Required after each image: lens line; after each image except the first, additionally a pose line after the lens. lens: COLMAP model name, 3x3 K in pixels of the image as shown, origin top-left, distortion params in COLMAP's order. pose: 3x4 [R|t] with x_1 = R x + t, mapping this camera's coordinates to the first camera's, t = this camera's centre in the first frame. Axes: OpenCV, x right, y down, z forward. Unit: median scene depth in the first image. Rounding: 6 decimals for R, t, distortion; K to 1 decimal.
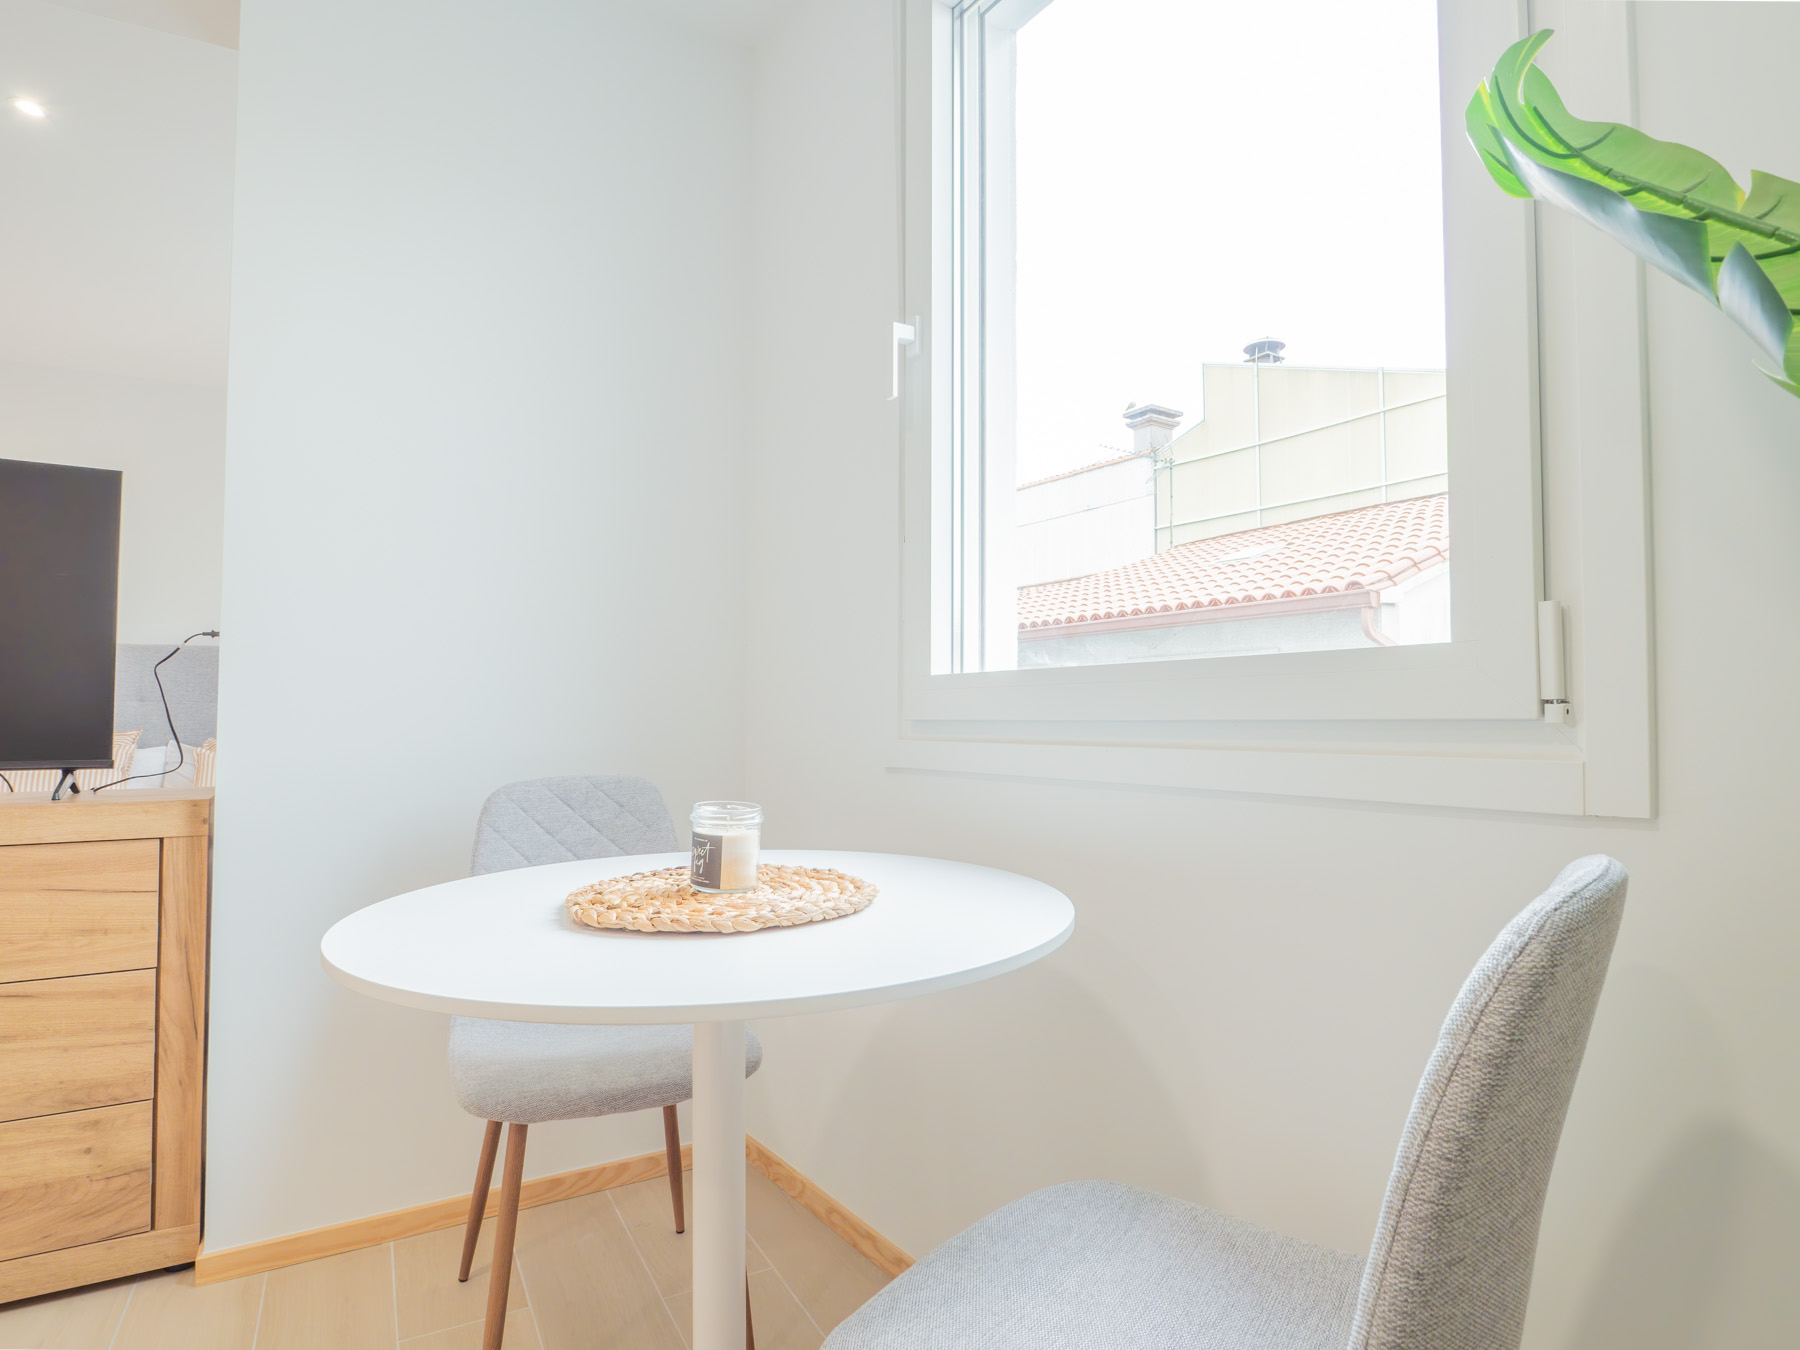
lens RADIAL K [[1014.1, 0, 829.7], [0, 1014.1, 694.4], [0, 0, 1]] dist [-0.007315, -0.005565]
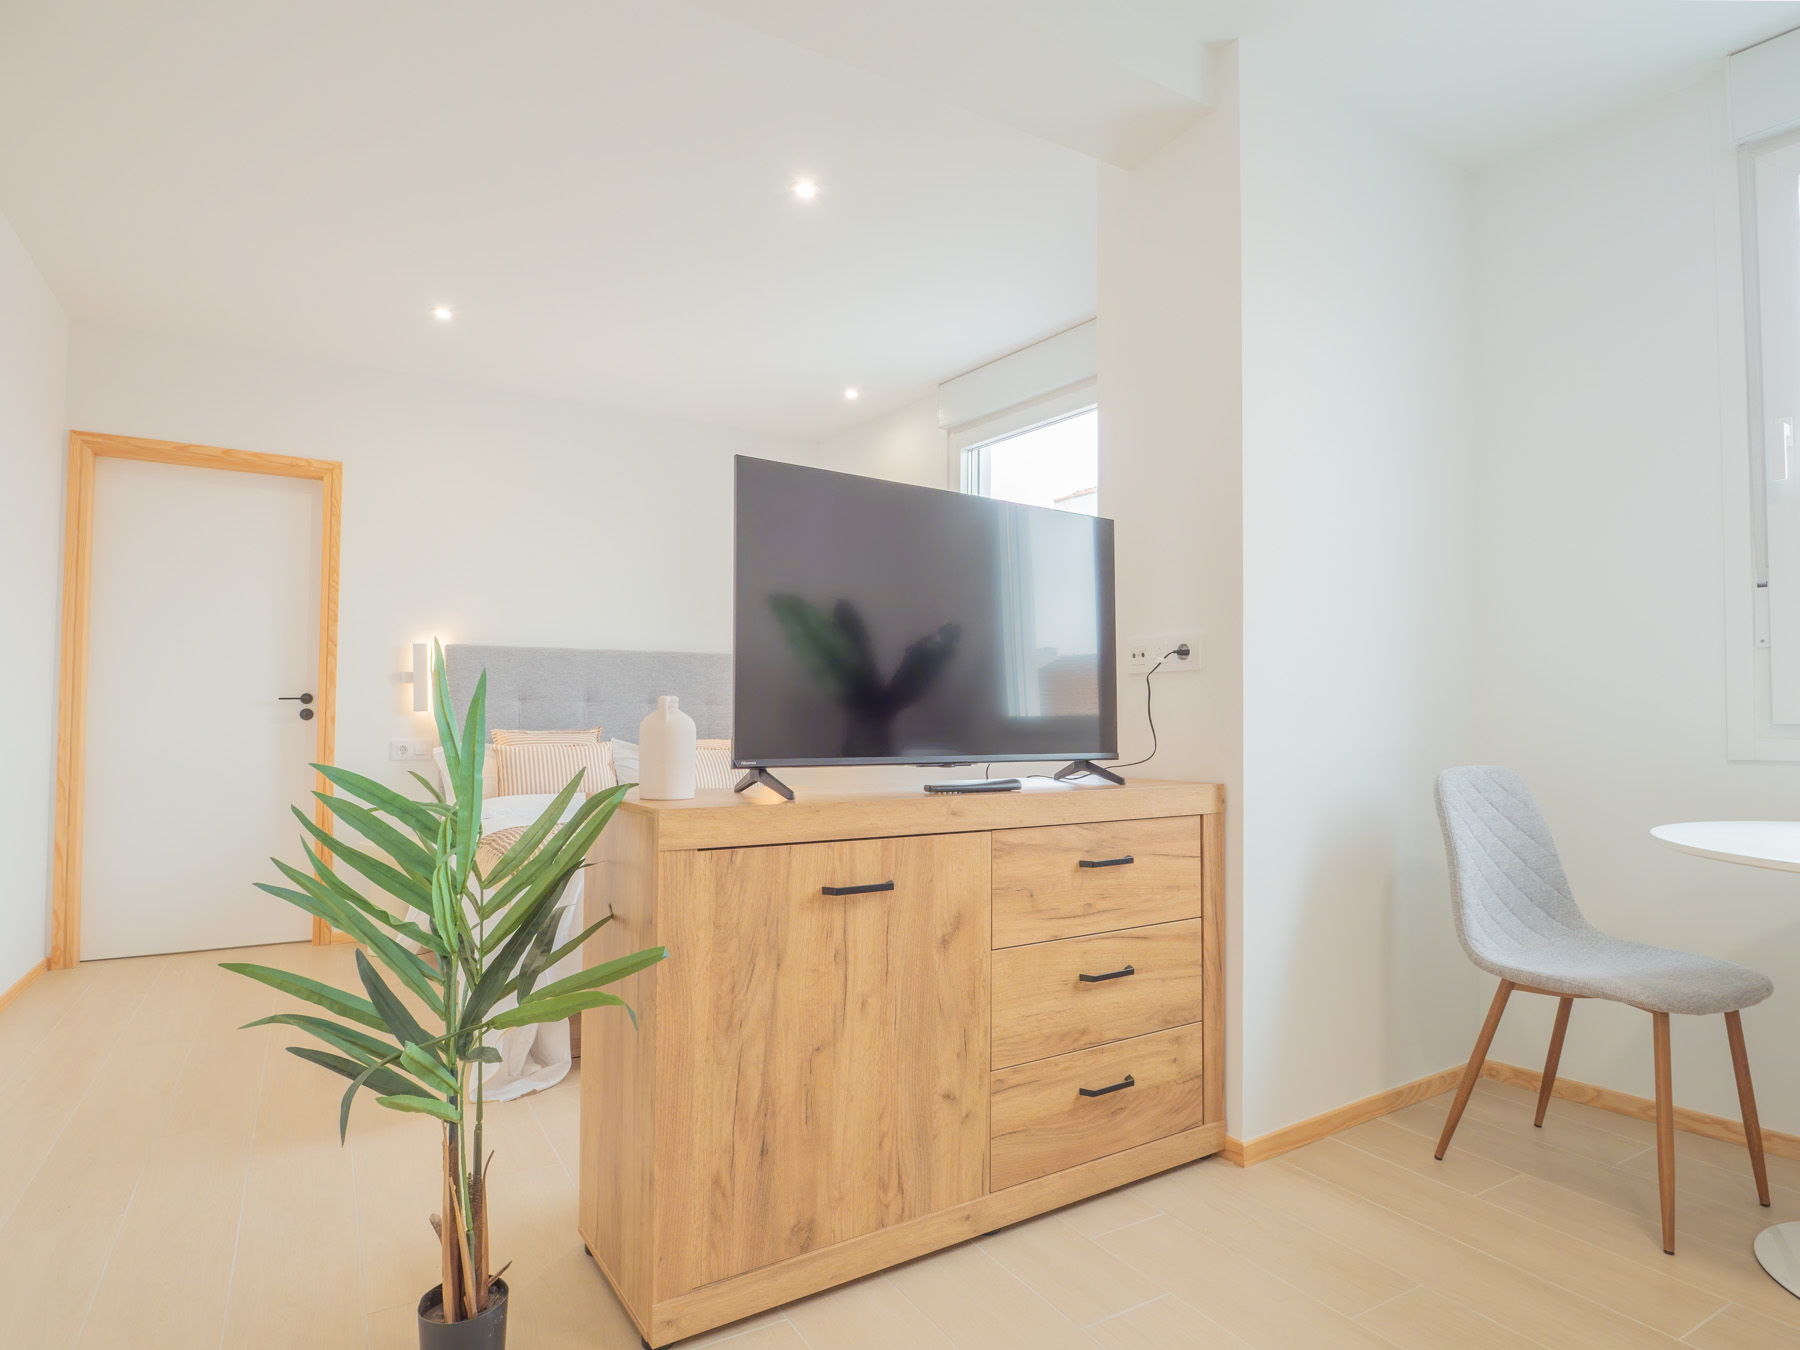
lens RADIAL K [[1014.1, 0, 902.5], [0, 1014.1, 678.8], [0, 0, 1]] dist [-0.007315, -0.005565]
pose [[0.999281, 0.012319, 0.035852, -1.110959], [-0.012284, 0.999924, -0.001215, -0.021997], [-0.035864, 0.000774, 0.999356, -0.261162]]
